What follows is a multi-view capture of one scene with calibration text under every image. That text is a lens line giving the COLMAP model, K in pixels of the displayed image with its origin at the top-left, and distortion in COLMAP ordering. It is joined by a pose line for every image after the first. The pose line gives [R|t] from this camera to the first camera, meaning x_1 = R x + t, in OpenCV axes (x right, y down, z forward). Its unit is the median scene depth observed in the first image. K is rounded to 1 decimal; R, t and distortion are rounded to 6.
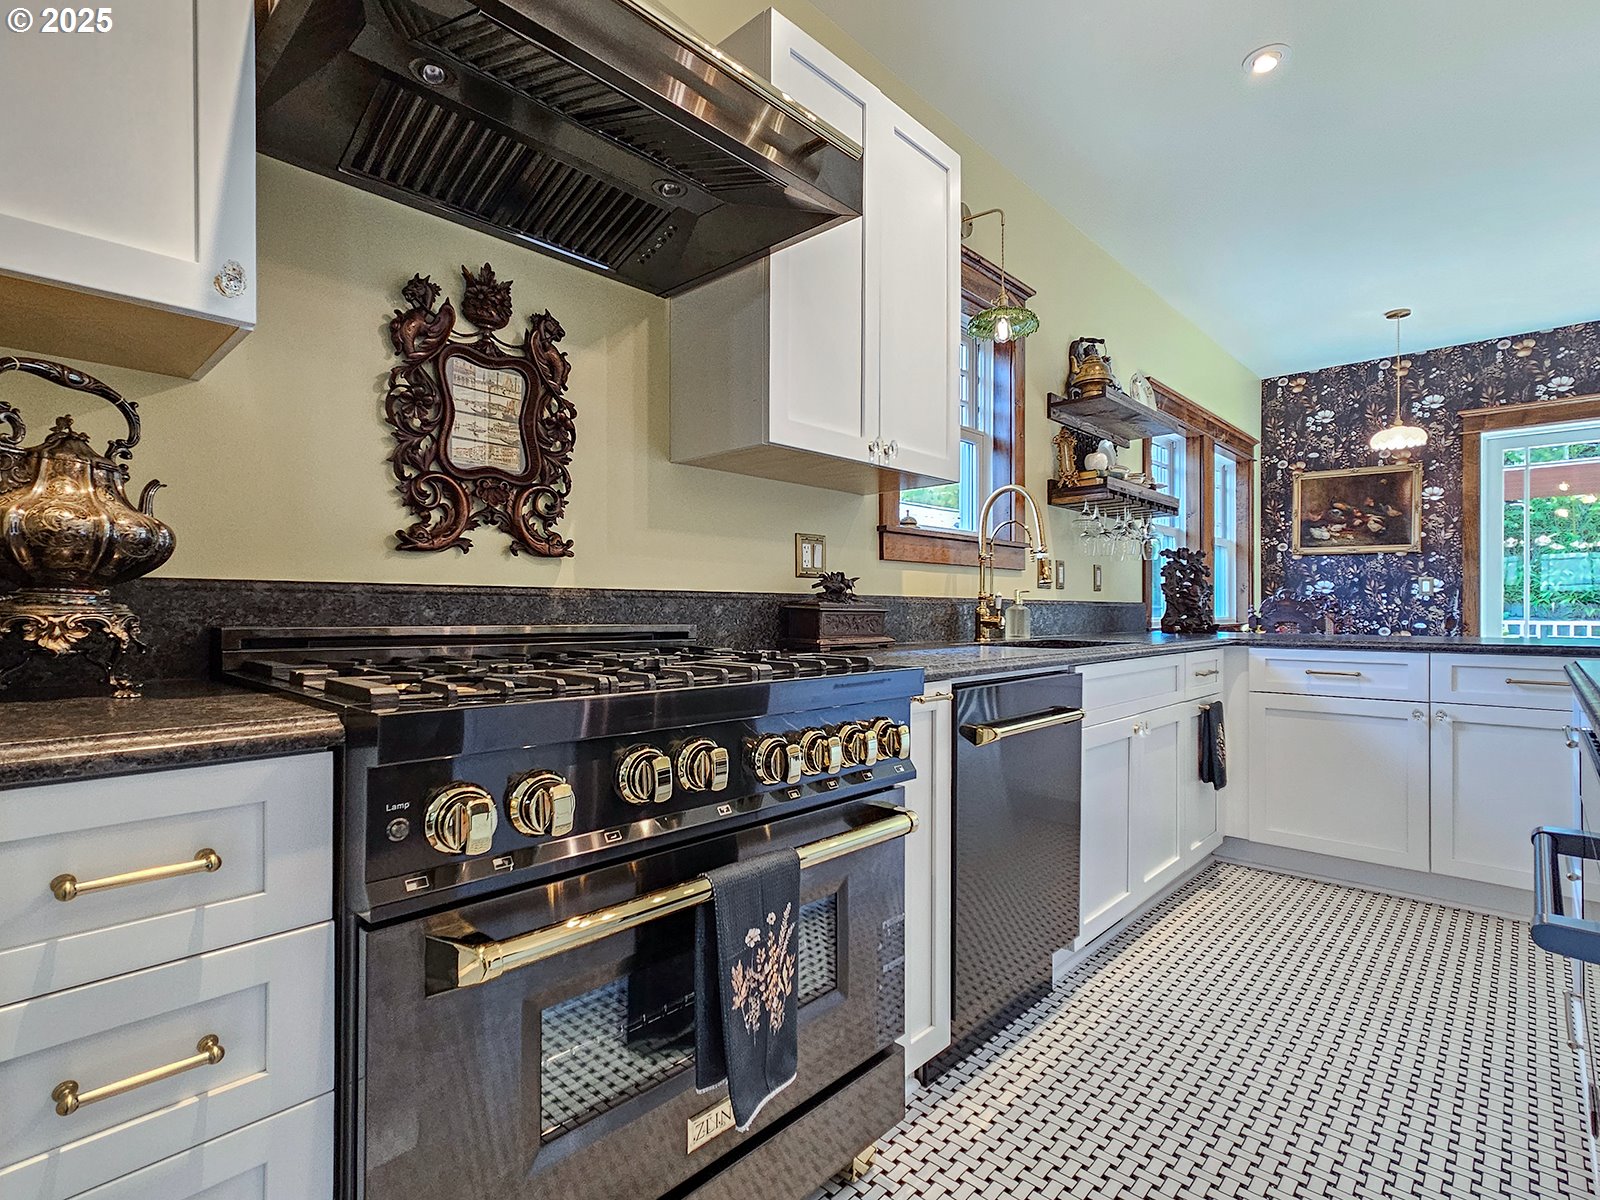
lens RADIAL K [[798.9, 0, 793.0], [0, 798.9, 605.6], [0, 0, 1]] dist [0.002575, -0.000149]
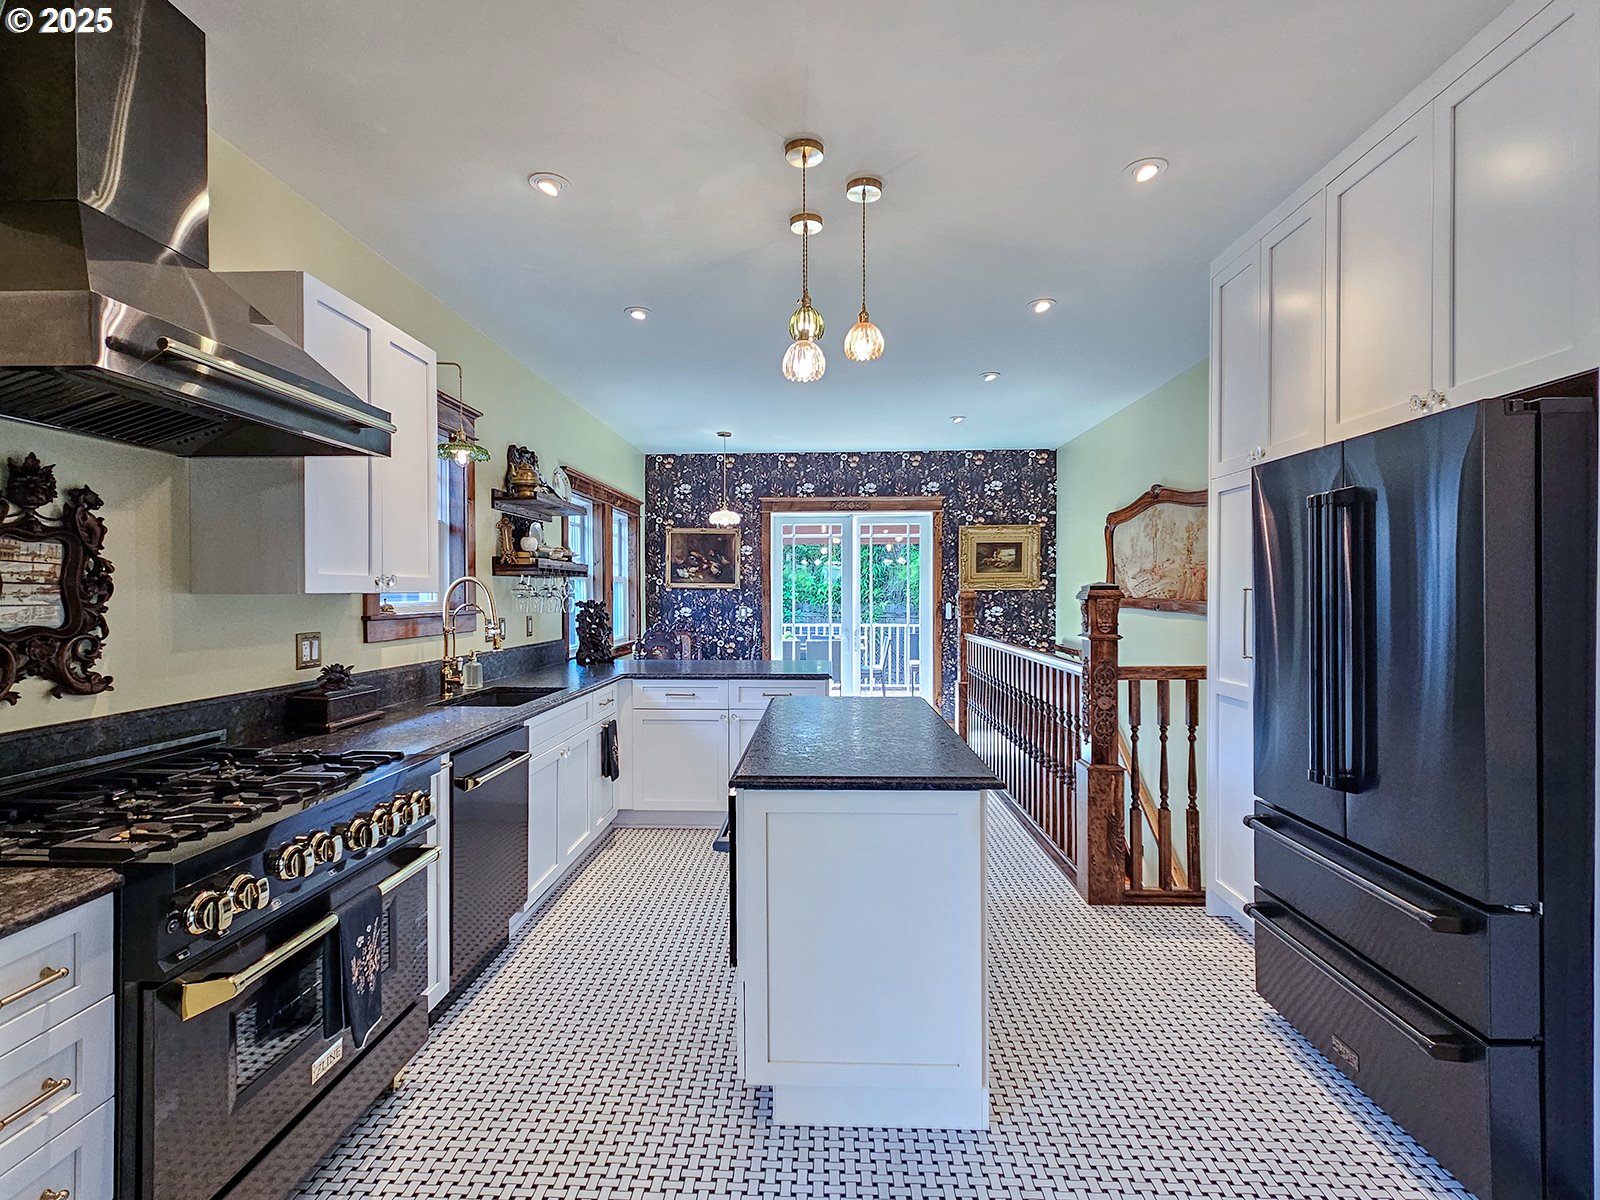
lens RADIAL K [[798.9, 0, 794.7], [0, 798.9, 600.6], [0, 0, 1]] dist [0.002575, -0.000149]
pose [[0.763311, -0.013584, 0.645888, -0.200044], [0.001612, 0.999816, 0.019123, -0.160645], [-0.646029, -0.013556, 0.763193, -0.416540]]
